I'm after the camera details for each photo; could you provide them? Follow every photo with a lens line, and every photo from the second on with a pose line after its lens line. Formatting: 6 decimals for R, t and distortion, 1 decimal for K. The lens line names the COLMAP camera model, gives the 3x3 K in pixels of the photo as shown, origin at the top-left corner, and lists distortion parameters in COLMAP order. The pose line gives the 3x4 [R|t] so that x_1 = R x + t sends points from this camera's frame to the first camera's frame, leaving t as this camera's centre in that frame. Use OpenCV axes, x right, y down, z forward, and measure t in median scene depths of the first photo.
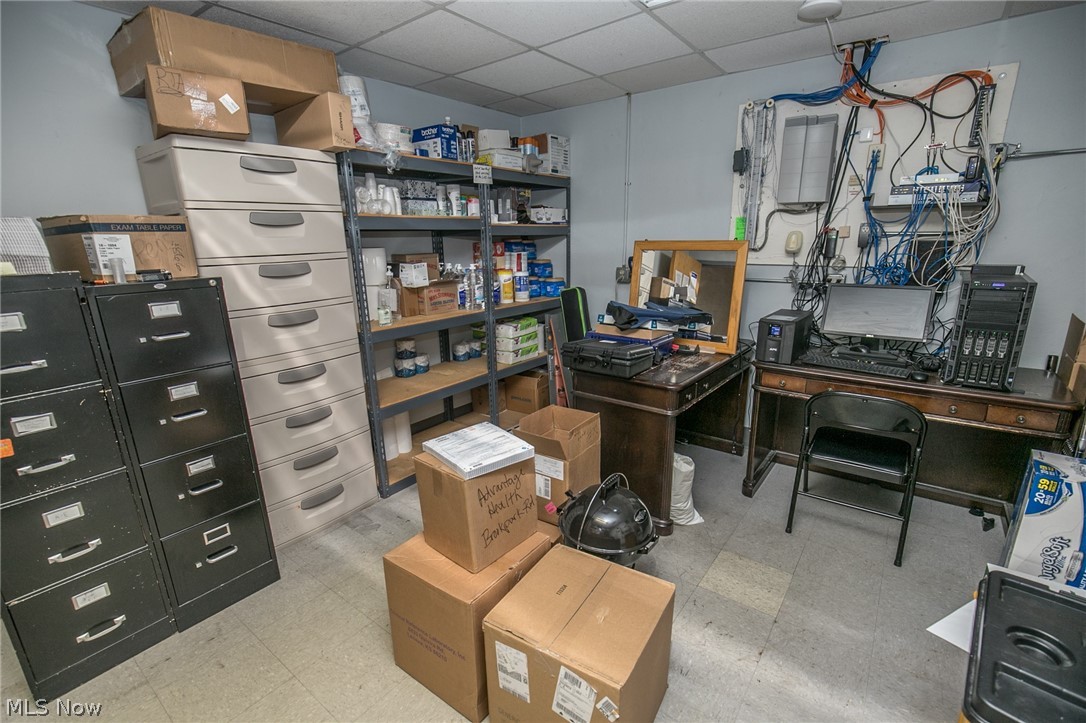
lens RADIAL K [[491.0, 0, 544.0], [0, 491.0, 371.2], [0, 0, 1]] dist [-0.017448, 0.006217]
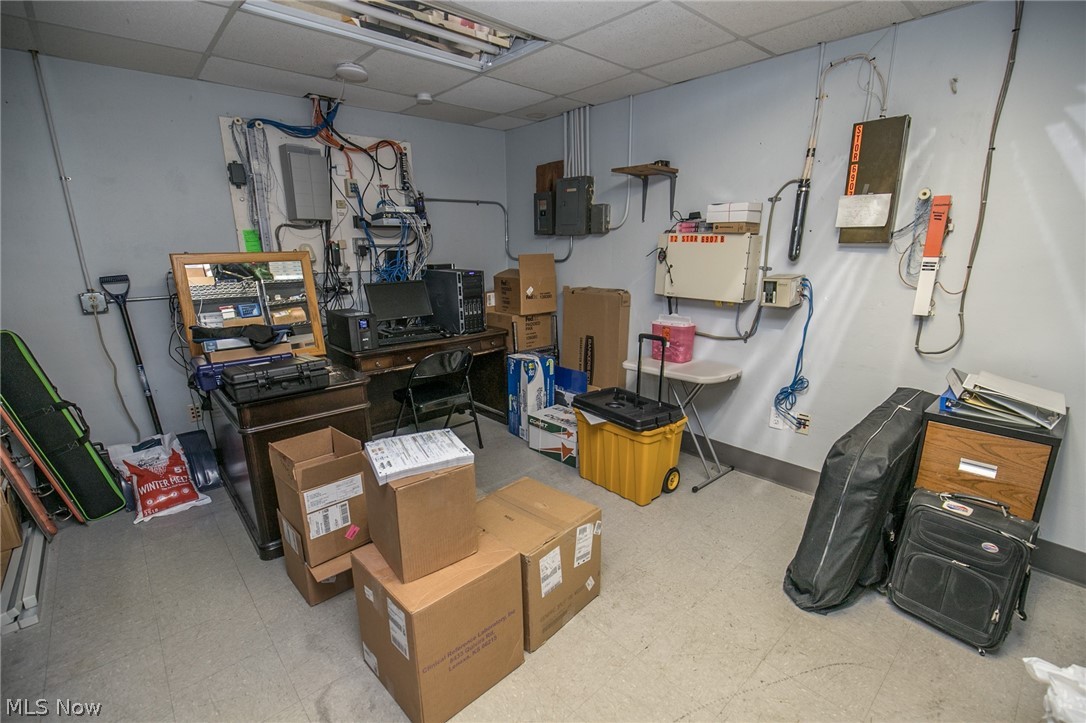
lens RADIAL K [[491.0, 0, 544.0], [0, 491.0, 371.2], [0, 0, 1]] dist [-0.017448, 0.006217]
pose [[0.187044, -0.234432, 0.953969, -0.625352], [0.272094, 0.945476, 0.178996, -0.066871], [-0.943917, 0.226089, 0.240634, 0.307575]]
